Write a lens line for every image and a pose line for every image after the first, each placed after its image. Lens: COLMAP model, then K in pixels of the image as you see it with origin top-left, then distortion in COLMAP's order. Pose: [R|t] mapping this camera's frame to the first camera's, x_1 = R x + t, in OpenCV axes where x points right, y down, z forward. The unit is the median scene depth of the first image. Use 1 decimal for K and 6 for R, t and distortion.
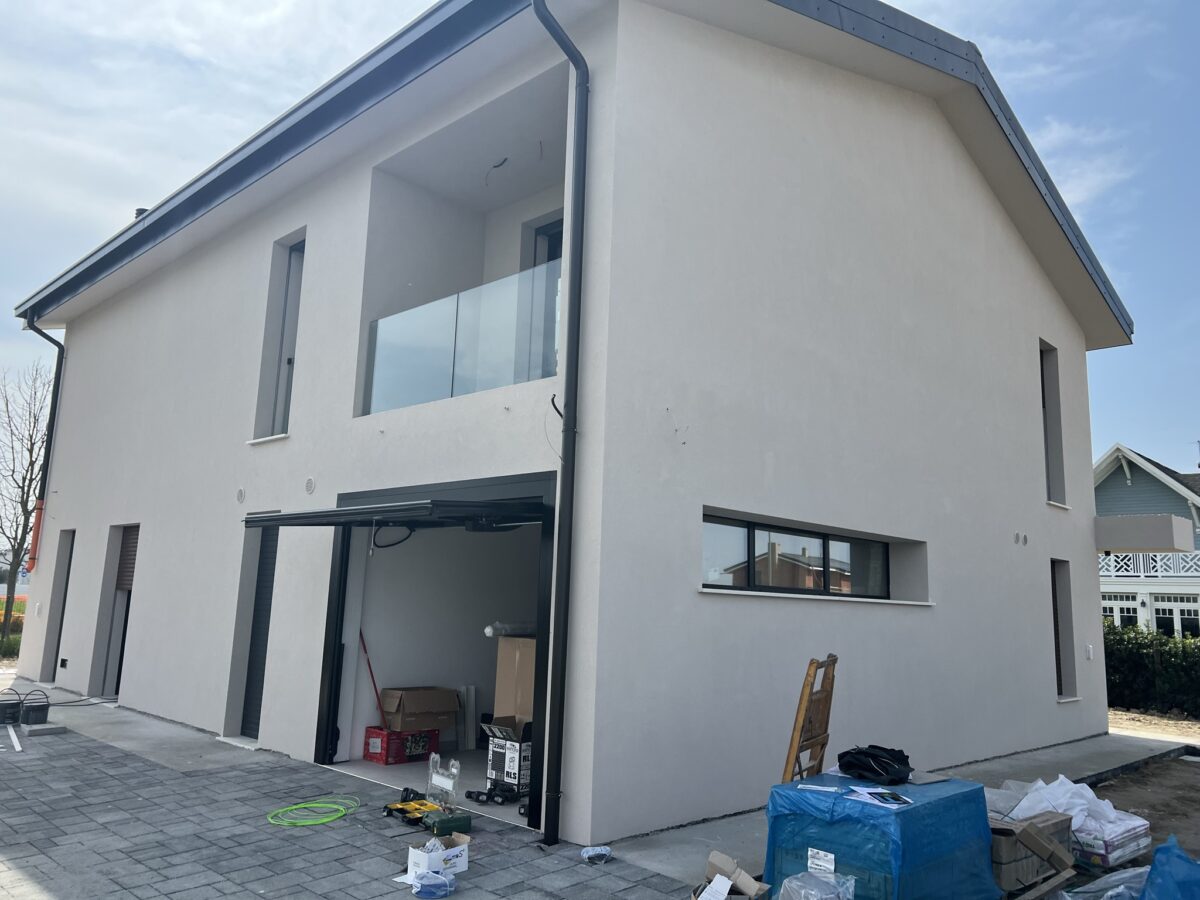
lens RADIAL K [[893.8, 0, 600.0], [0, 893.8, 450.0], [0, 0, 1]] dist [0.133306, -0.173462]
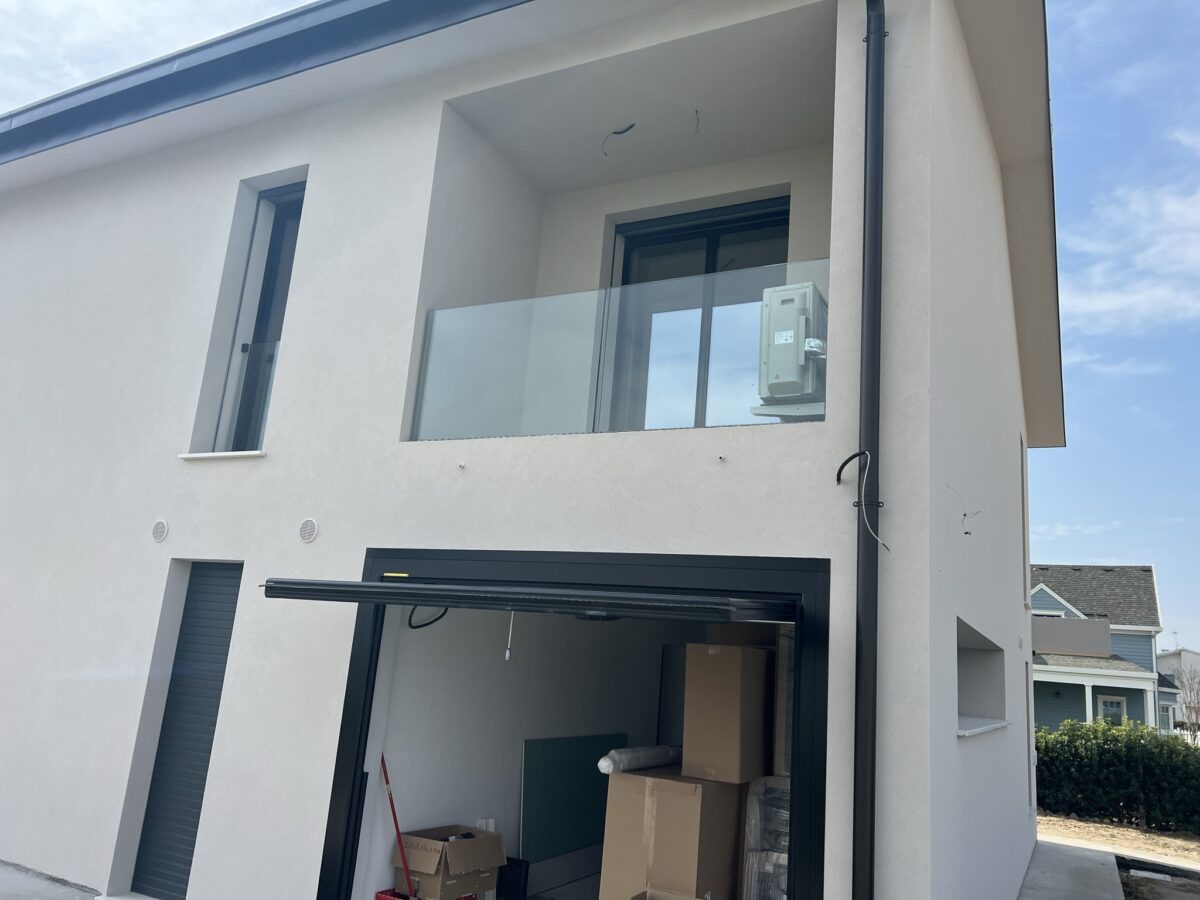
lens RADIAL K [[896.1, 0, 600.0], [0, 896.1, 468.4], [0, 0, 1]] dist [0.037730, -0.007737]
pose [[0.955213, 0.103329, 0.277294, -0.308165], [-0.095259, 0.994547, -0.042459, -0.000120], [-0.280169, 0.014142, 0.959847, 0.284122]]
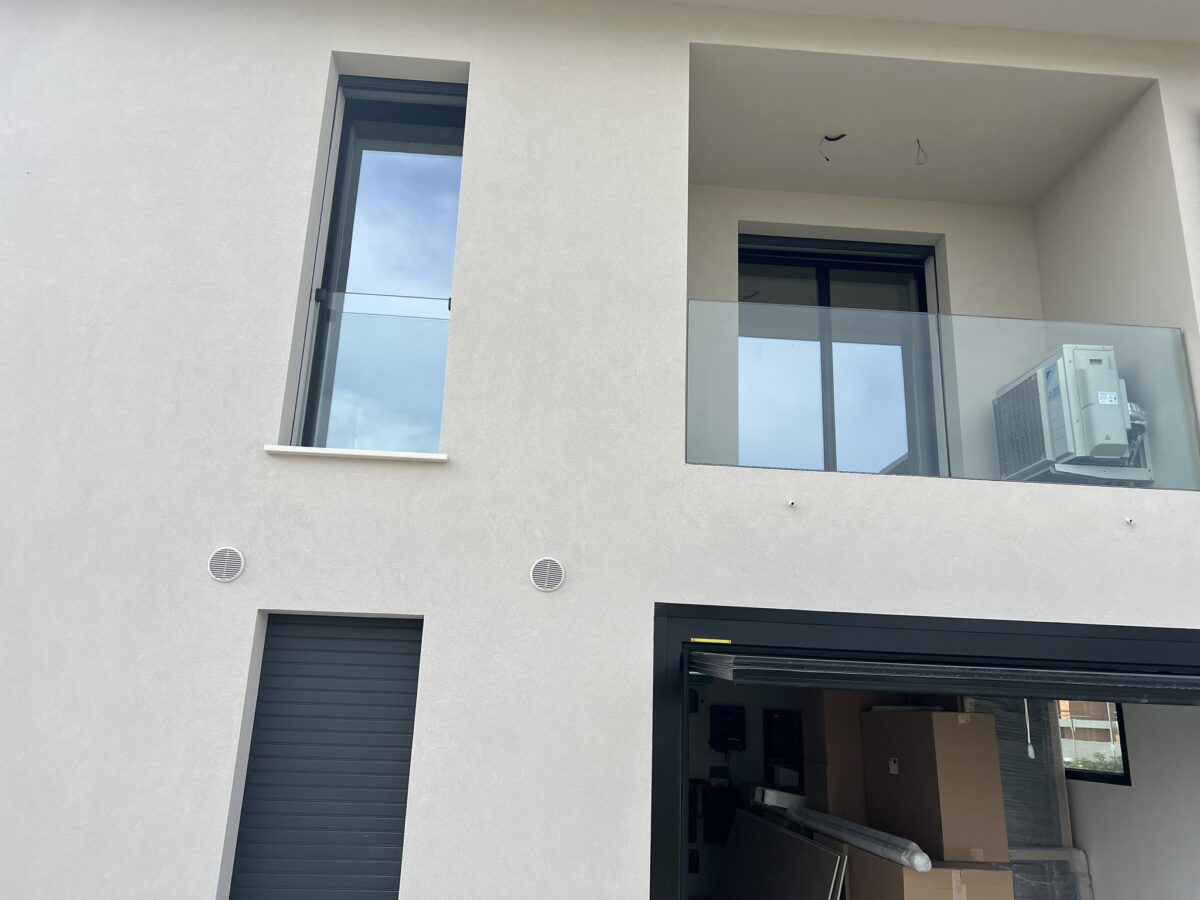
lens RADIAL K [[896.1, 0, 600.0], [0, 896.1, 468.4], [0, 0, 1]] dist [0.037730, -0.007737]
pose [[0.668514, 0.183871, 0.720611, -0.671718], [-0.133682, 0.982882, -0.126774, 0.040356], [-0.731586, -0.011583, 0.681651, 0.658218]]
